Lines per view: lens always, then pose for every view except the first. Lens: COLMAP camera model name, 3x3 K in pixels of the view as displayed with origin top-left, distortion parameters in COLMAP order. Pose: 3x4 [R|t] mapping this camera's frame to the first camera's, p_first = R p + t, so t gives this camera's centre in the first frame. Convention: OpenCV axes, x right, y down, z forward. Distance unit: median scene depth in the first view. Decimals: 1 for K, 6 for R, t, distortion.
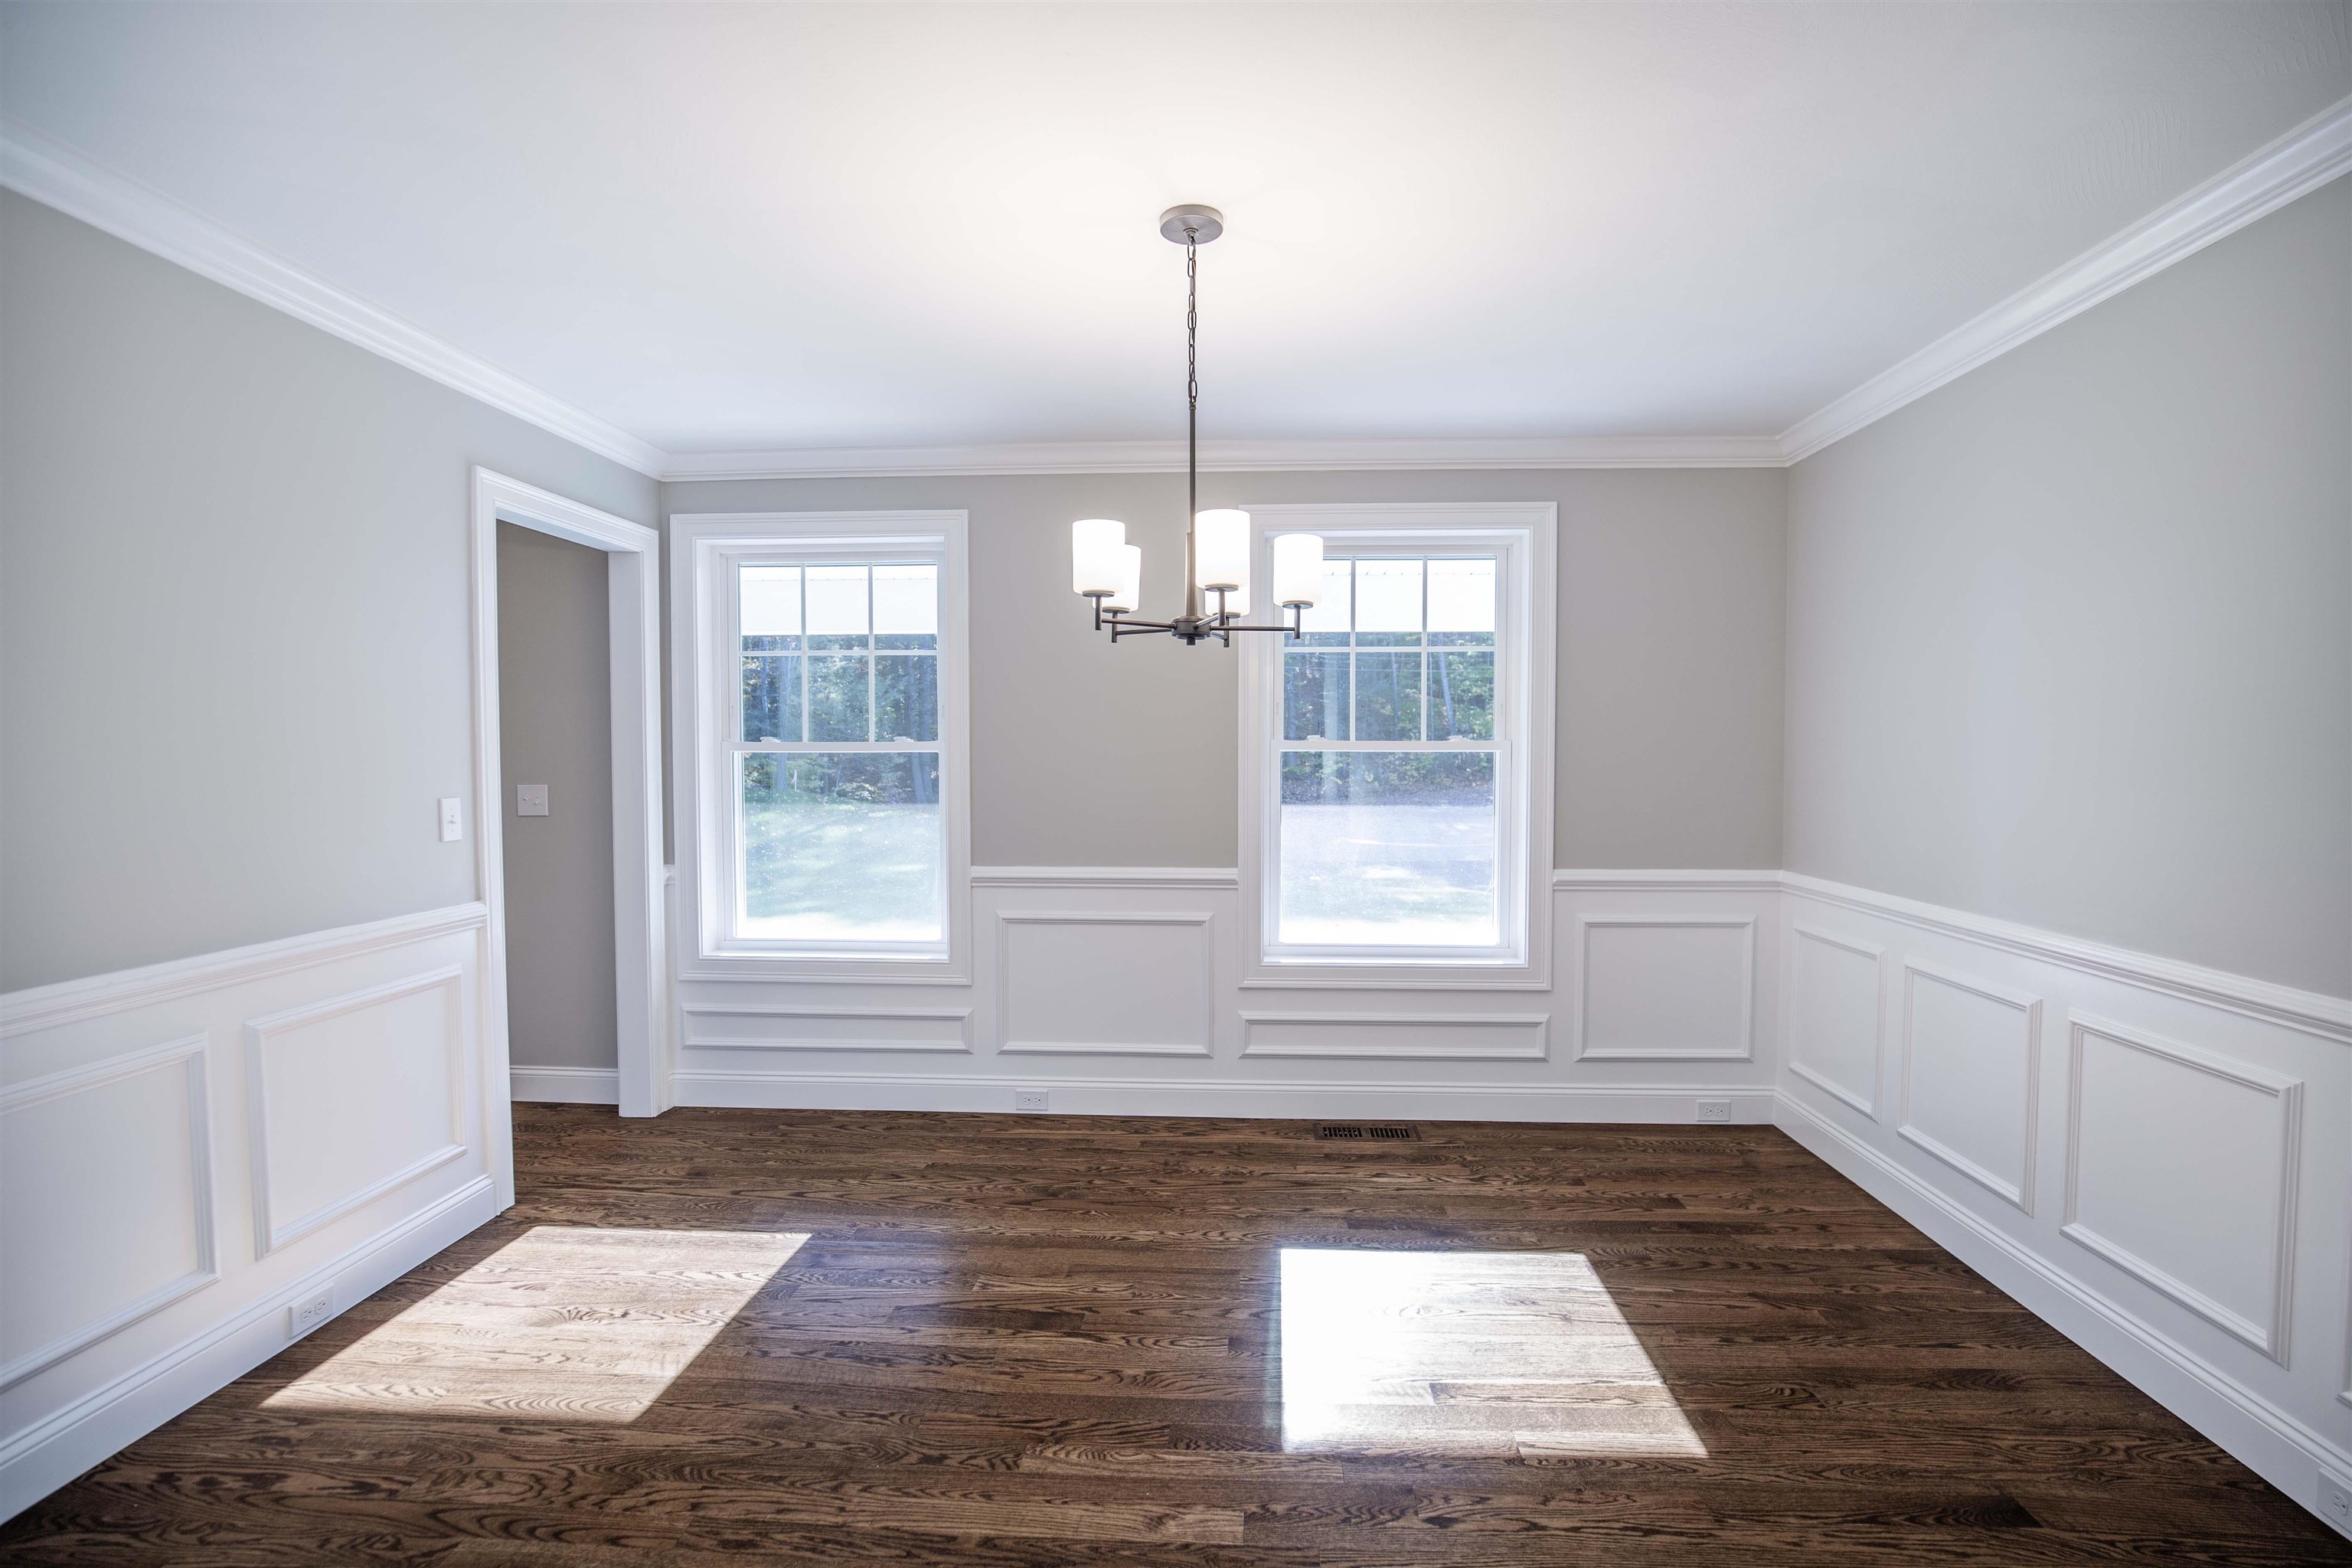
lens RADIAL K [[1067.4, 0, 1185.5], [0, 1067.4, 787.4], [0, 0, 1]] dist [-0.028889, 0.000052]
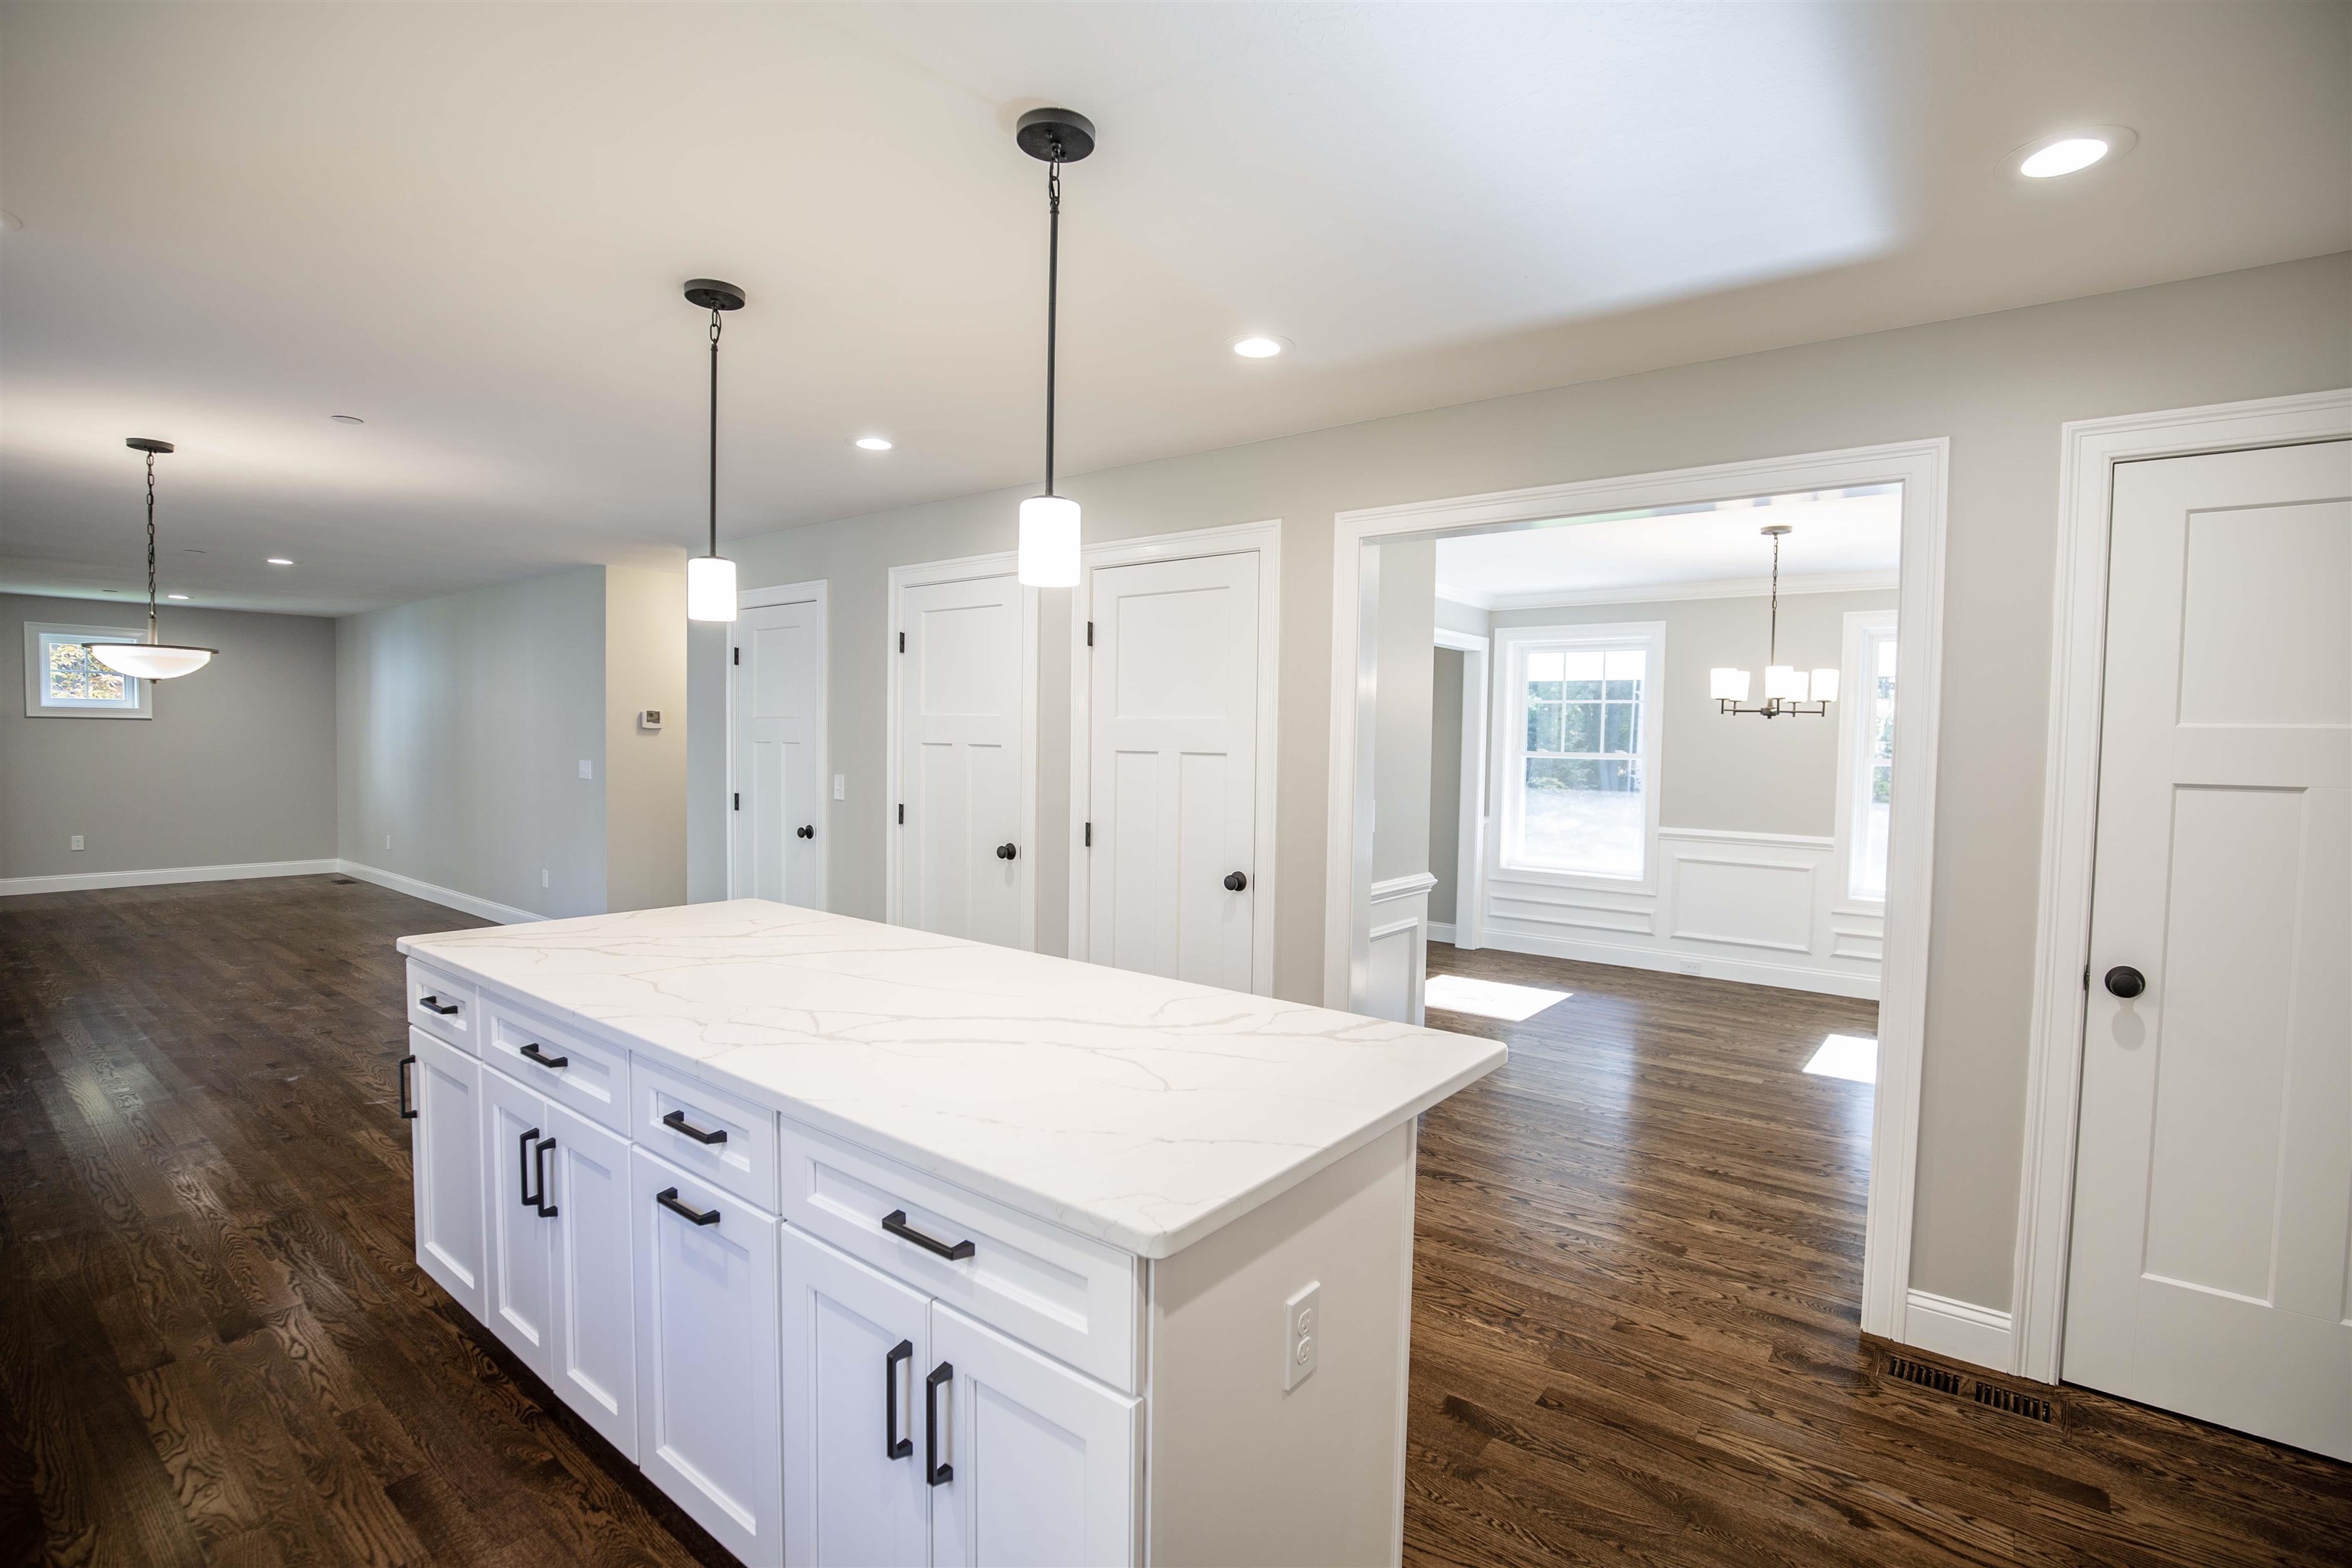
lens RADIAL K [[1094.2, 0, 1188.0], [0, 1094.2, 785.0], [0, 0, 1]] dist [-0.033877, 0.000138]
pose [[0.820541, 0.037988, -0.570324, 0.175574], [-0.036283, 0.999238, 0.014355, 0.008330], [0.570435, 0.008915, 0.821295, -0.888915]]
